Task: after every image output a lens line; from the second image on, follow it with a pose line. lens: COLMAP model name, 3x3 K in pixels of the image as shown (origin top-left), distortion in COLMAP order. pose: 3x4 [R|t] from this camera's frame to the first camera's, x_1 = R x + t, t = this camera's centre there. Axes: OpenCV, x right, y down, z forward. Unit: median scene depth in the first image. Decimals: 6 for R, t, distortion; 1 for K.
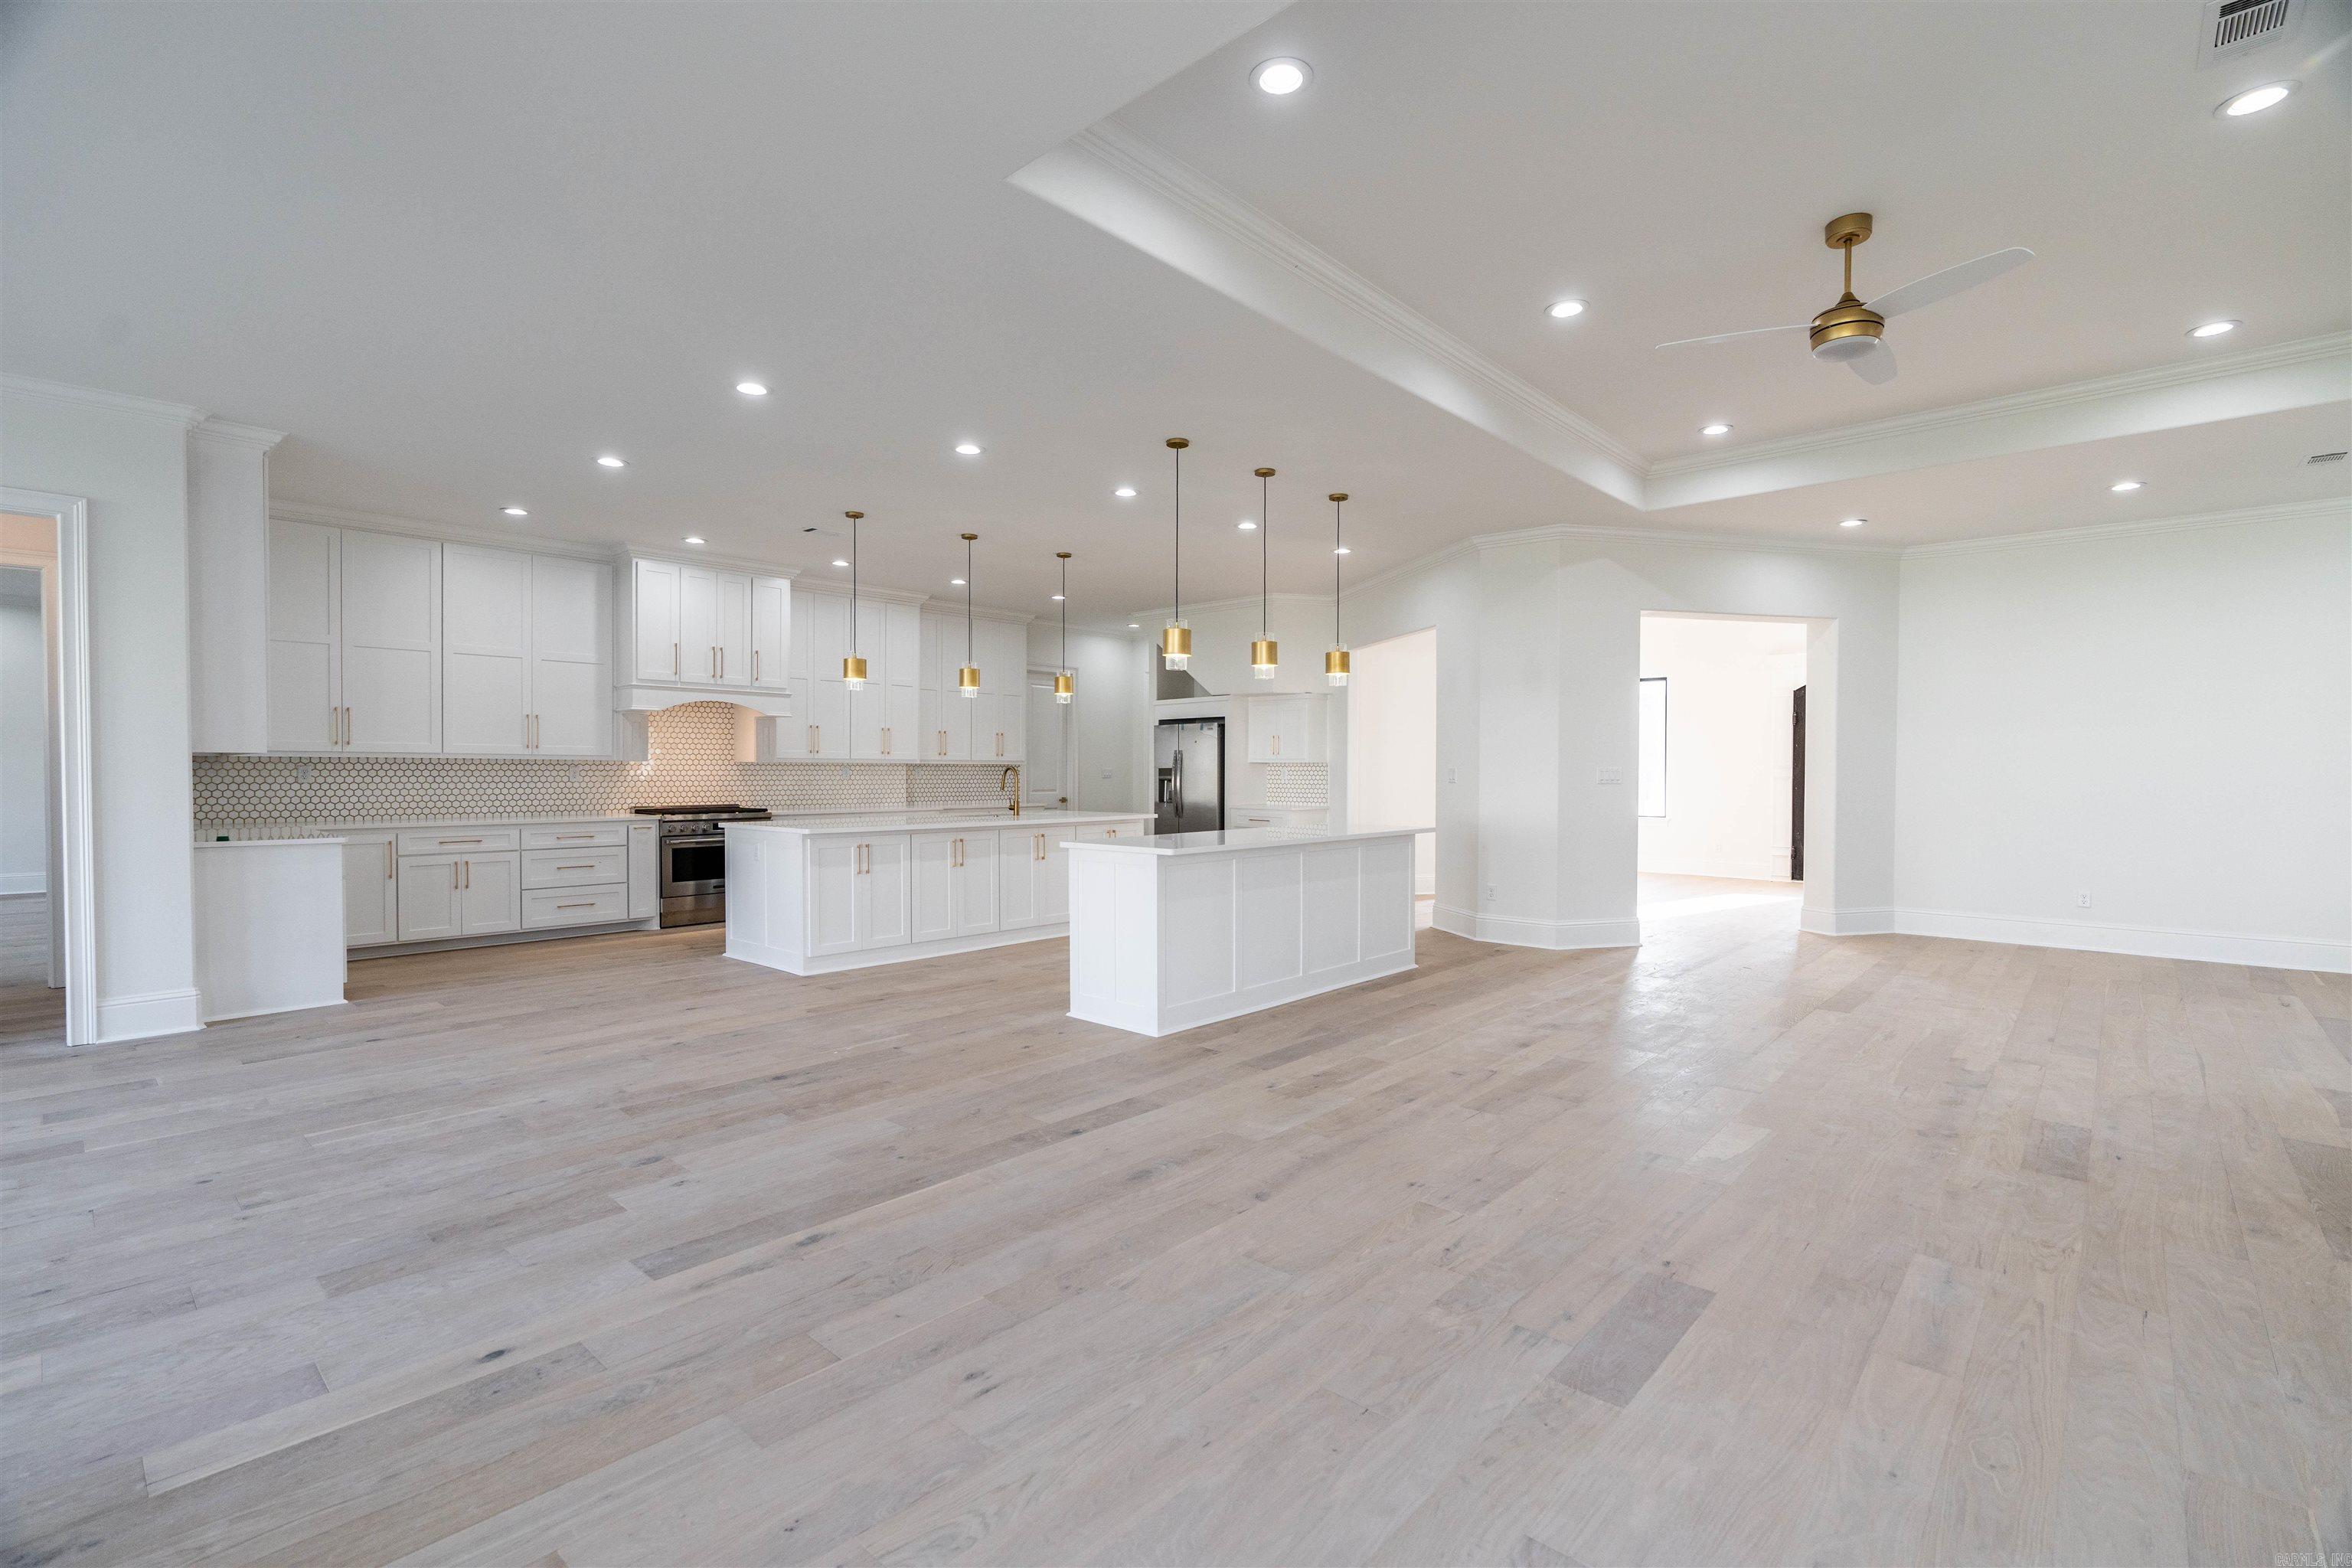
lens RADIAL K [[1058.8, 0, 1168.9], [0, 1058.8, 785.4], [0, 0, 1]] dist [-0.010533, -0.000060]
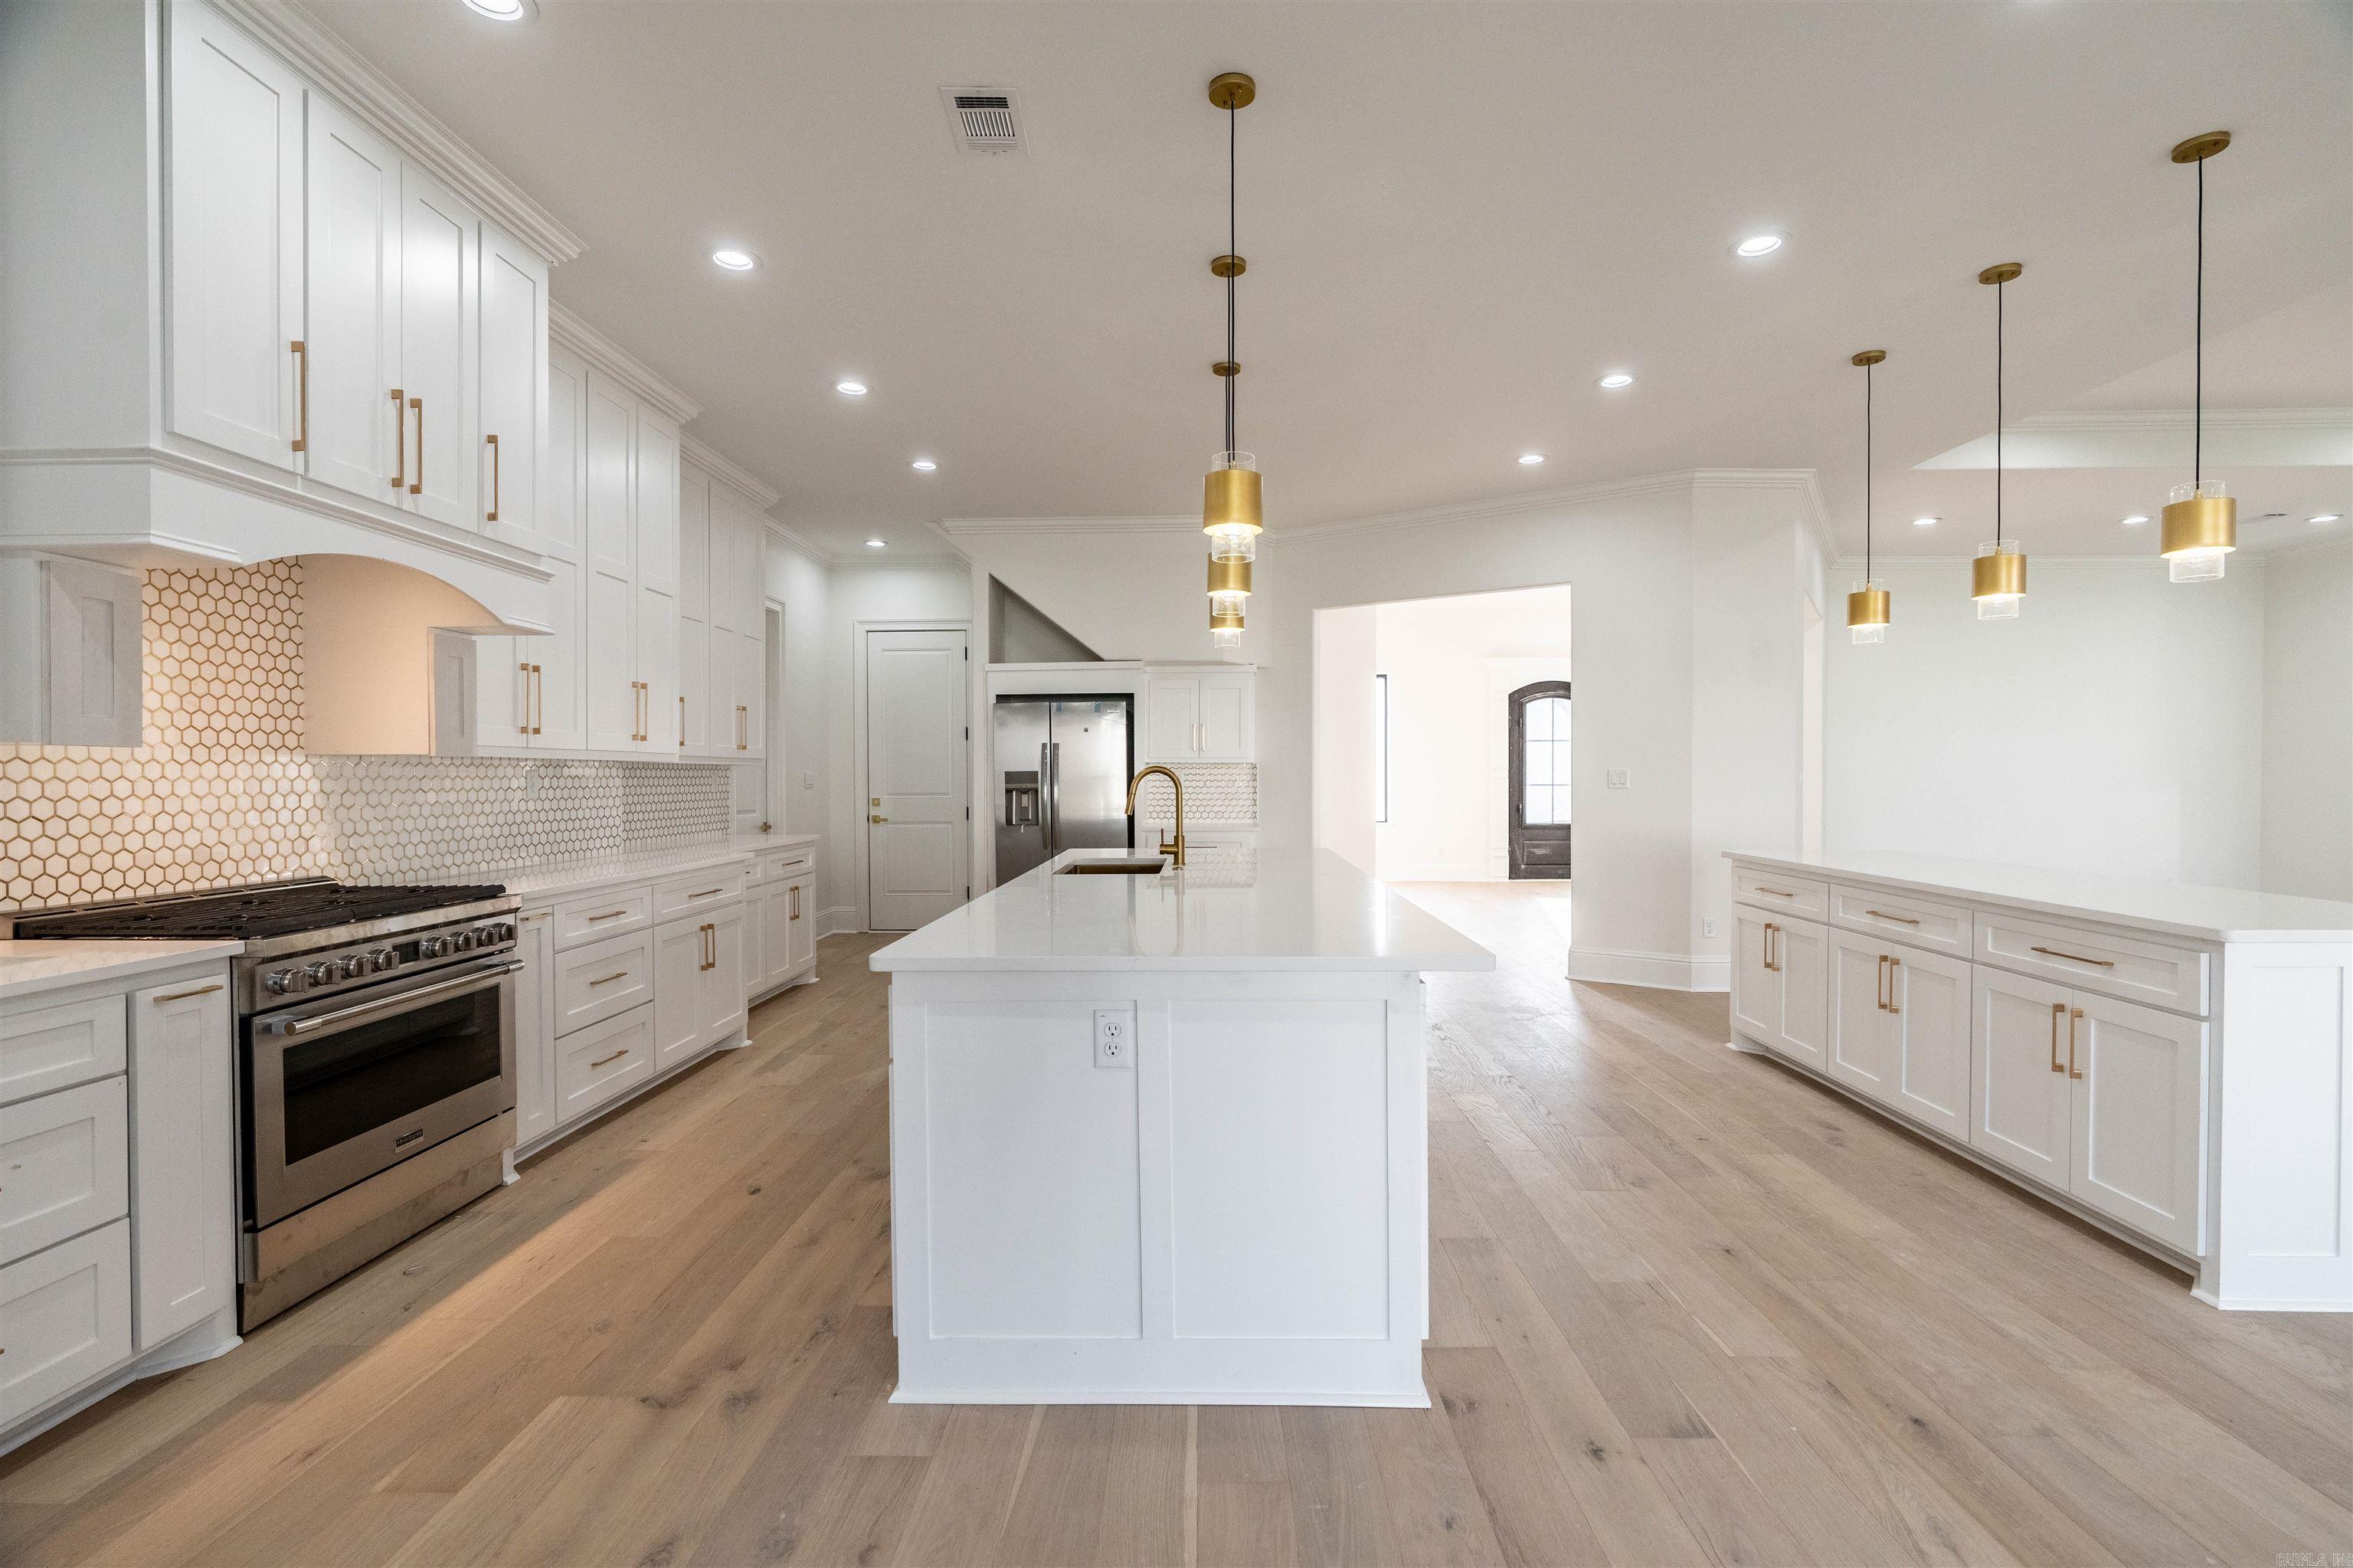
lens RADIAL K [[1084.3, 0, 1188.6], [0, 1084.3, 782.8], [0, 0, 1]] dist [-0.000949, -0.000077]
pose [[0.748449, -0.009153, 0.663130, -0.440504], [0.014000, 0.999900, -0.002000, -0.008518], [-0.663045, 0.010781, 0.748502, 0.563186]]
